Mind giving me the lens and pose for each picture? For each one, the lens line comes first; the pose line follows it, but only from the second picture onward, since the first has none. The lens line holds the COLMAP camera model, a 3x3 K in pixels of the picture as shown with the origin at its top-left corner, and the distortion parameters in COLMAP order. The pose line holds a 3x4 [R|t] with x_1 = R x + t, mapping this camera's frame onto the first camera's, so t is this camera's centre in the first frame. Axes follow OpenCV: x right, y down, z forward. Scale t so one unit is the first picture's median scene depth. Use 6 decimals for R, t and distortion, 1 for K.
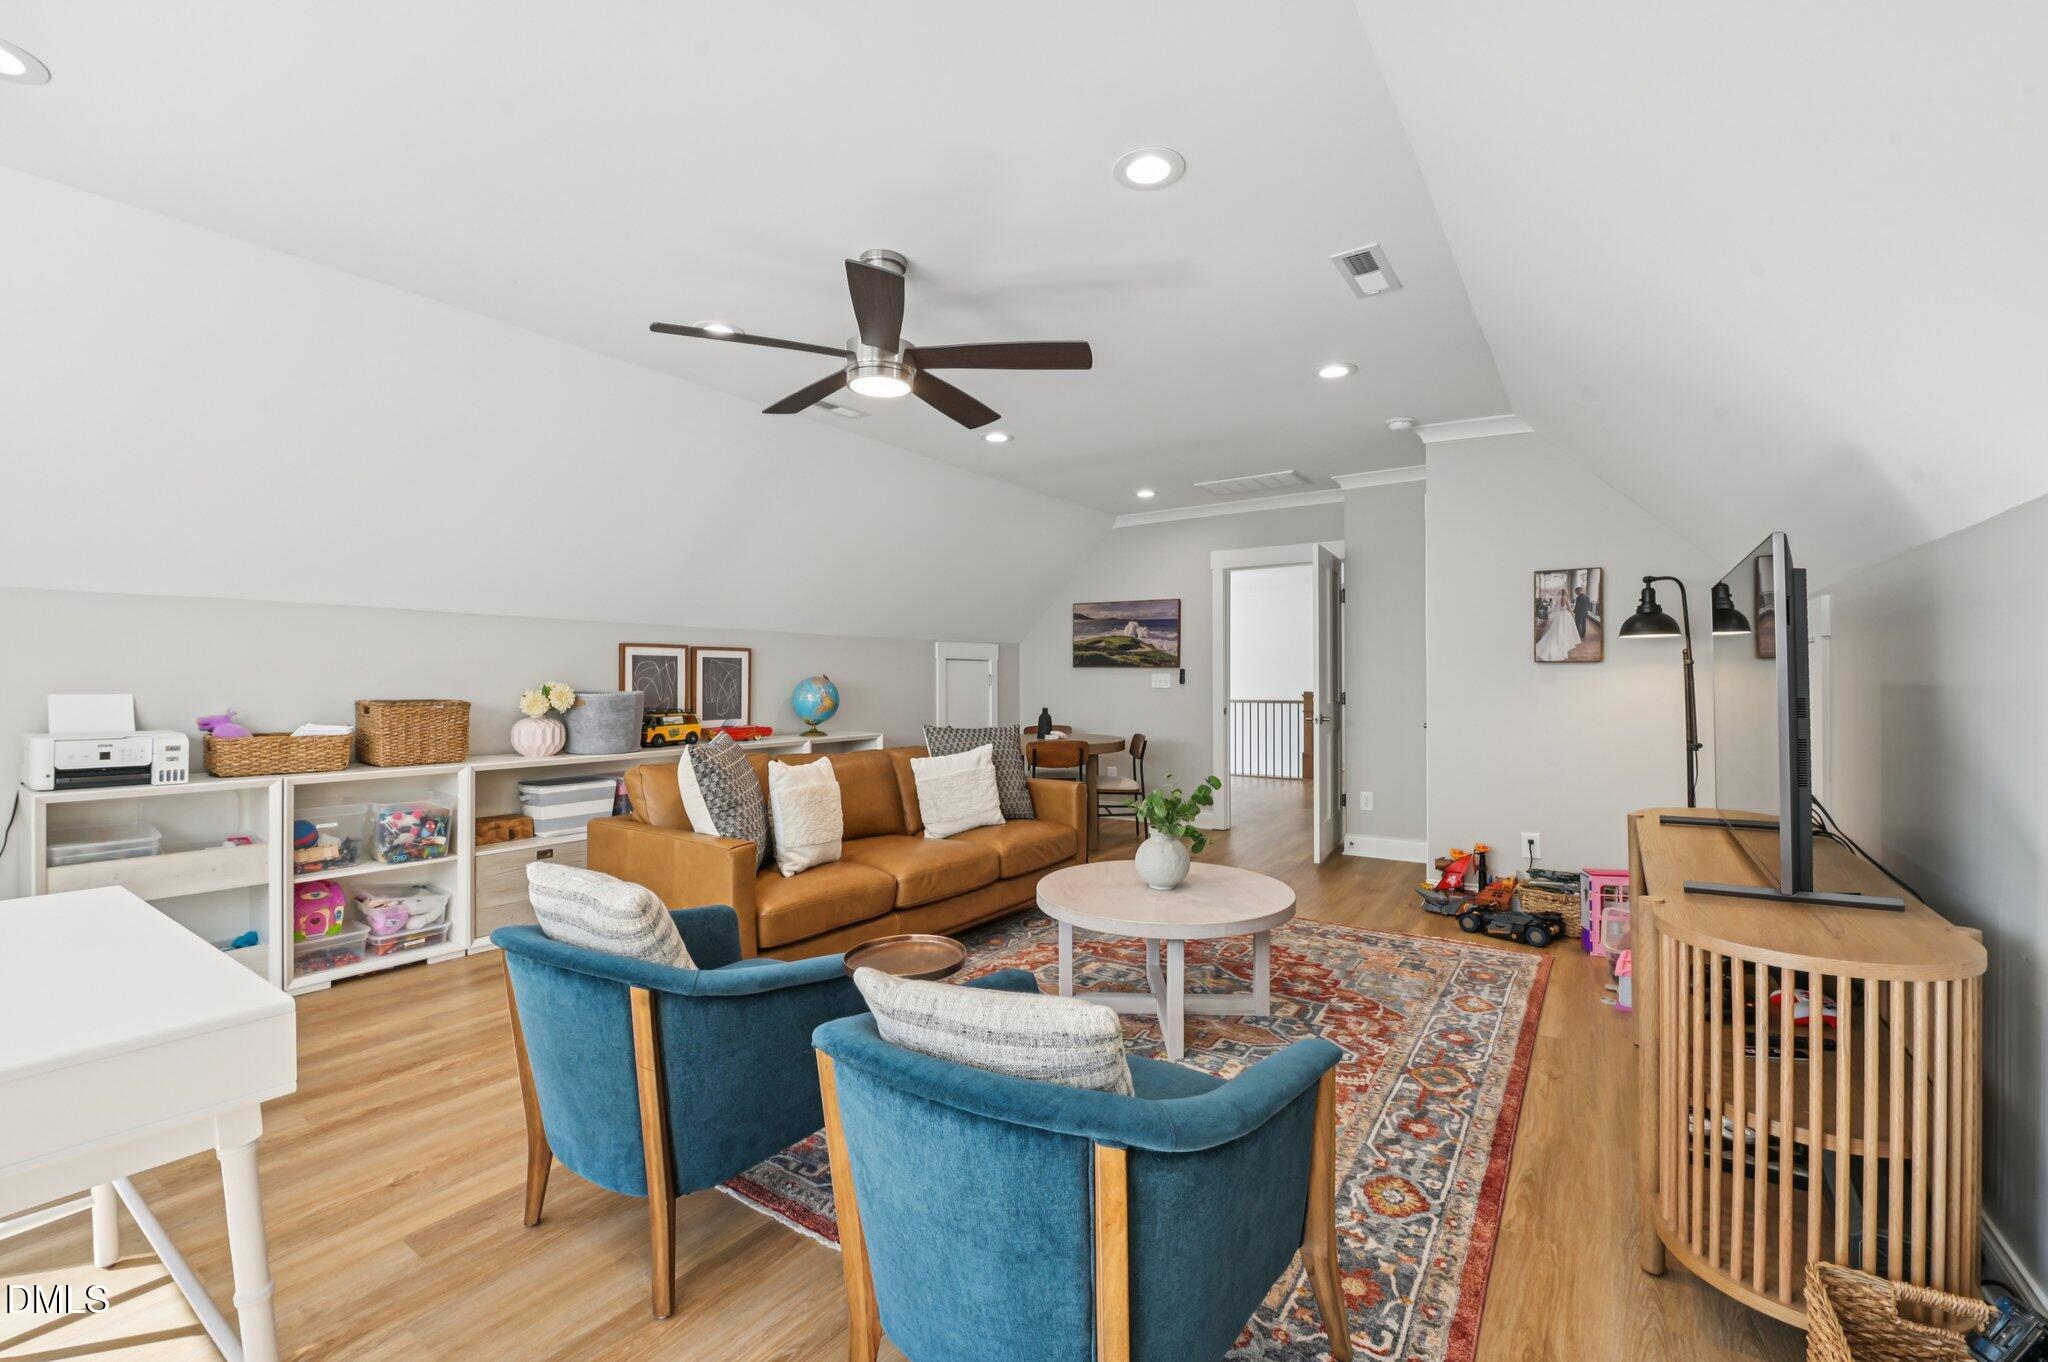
lens RADIAL K [[859.3, 0, 1024.0], [0, 859.3, 681.0], [0, 0, 1]] dist [-0.001369, -0.000118]
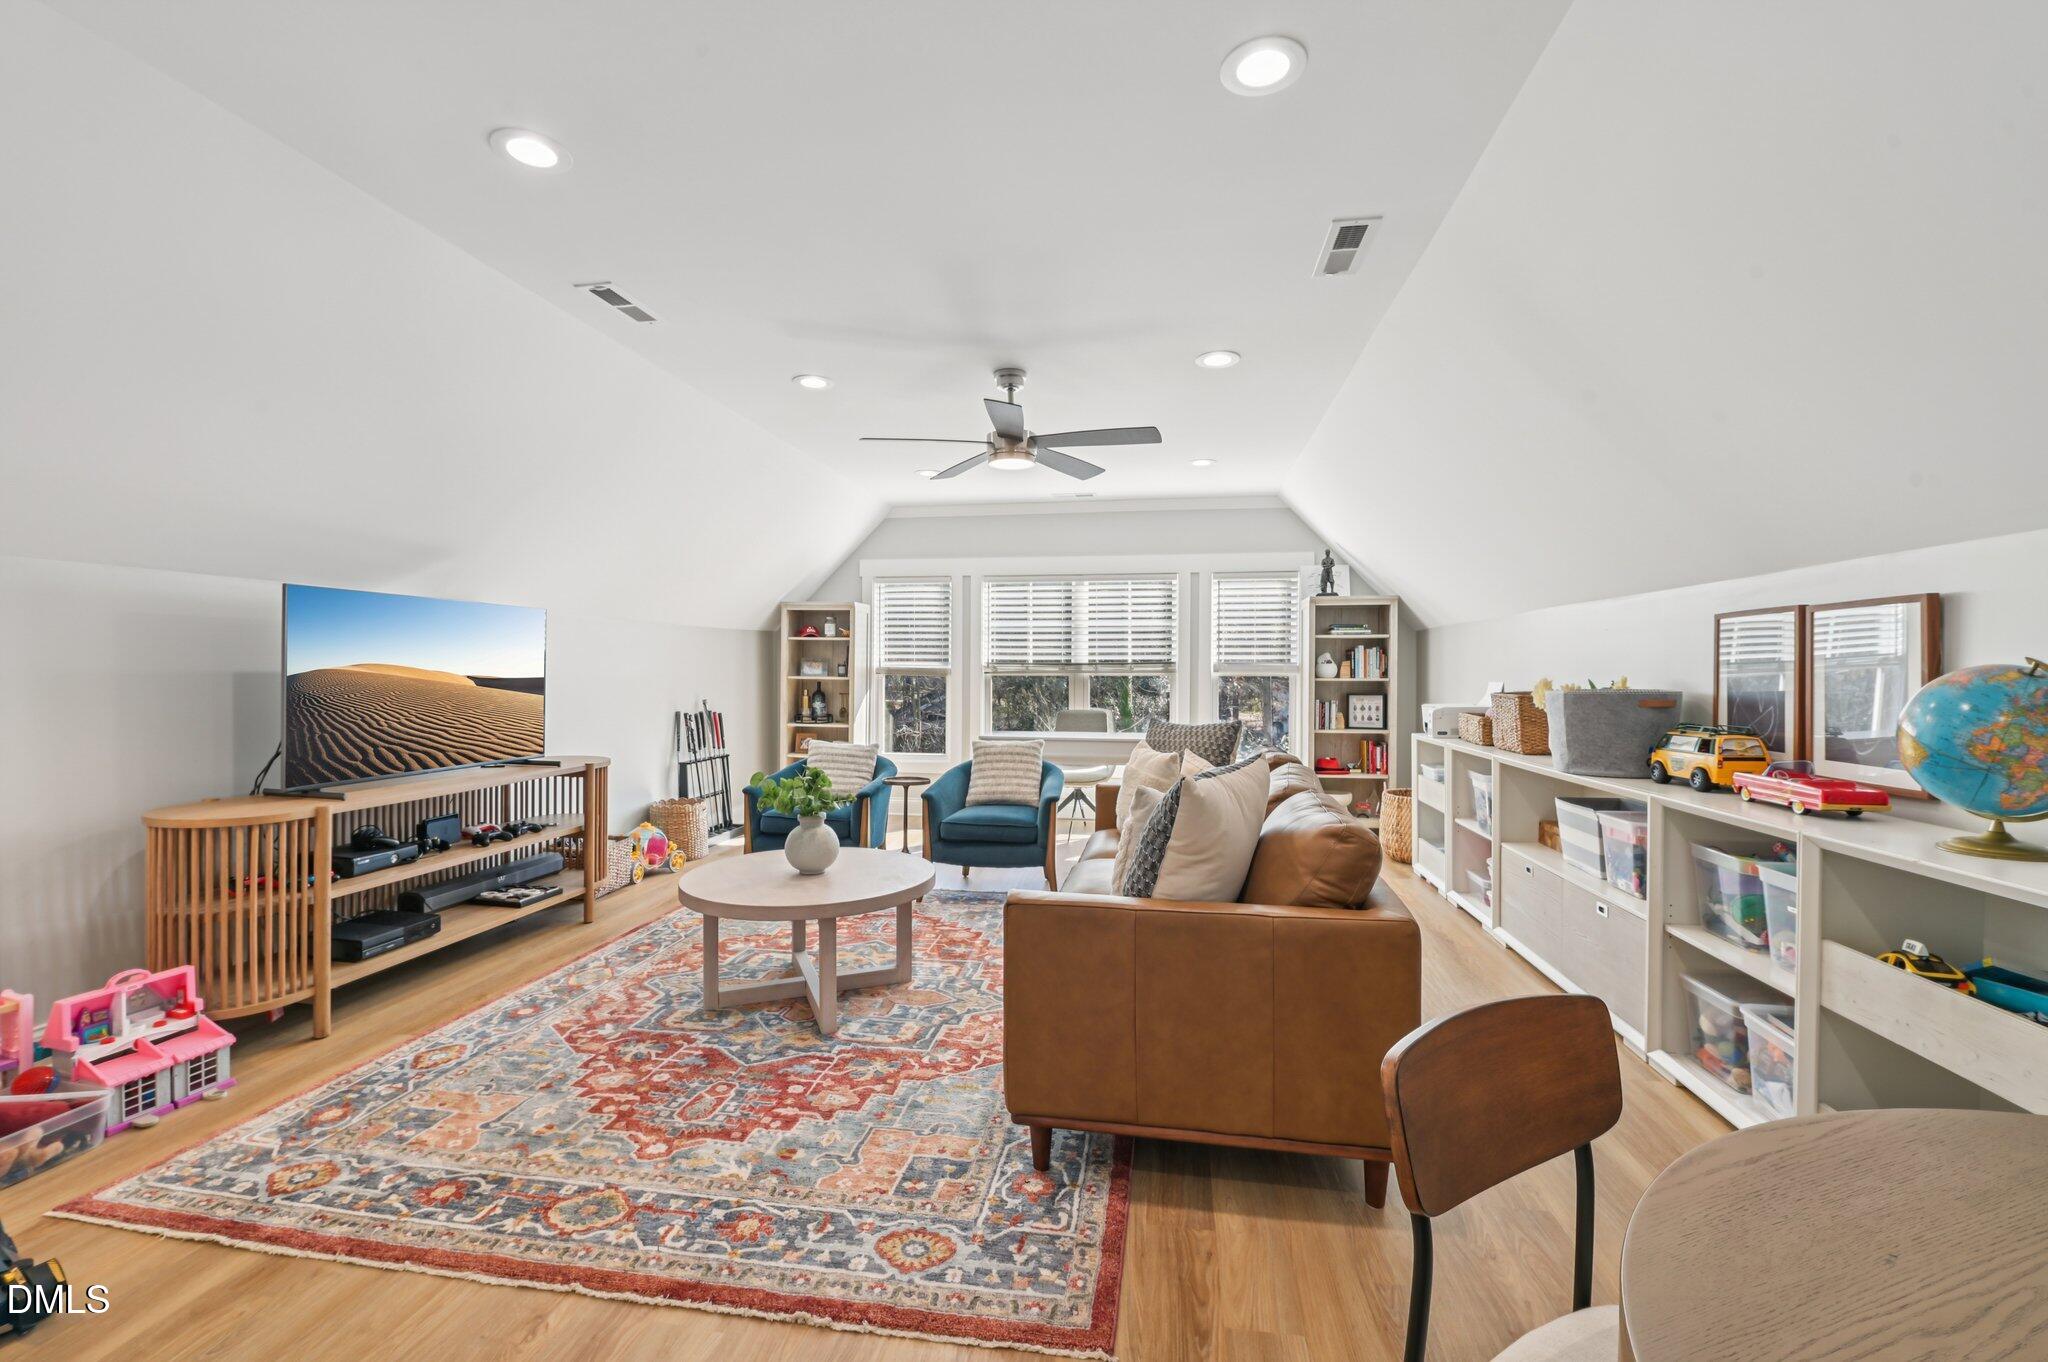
lens RADIAL K [[859.3, 0, 1024.0], [0, 859.3, 681.0], [0, 0, 1]] dist [-0.001369, -0.000118]
pose [[-0.904936, 0.002625, -0.425540, 0.335723], [-0.004597, 0.999862, 0.015942, -0.006079], [0.425524, 0.016382, -0.904799, 1.855560]]
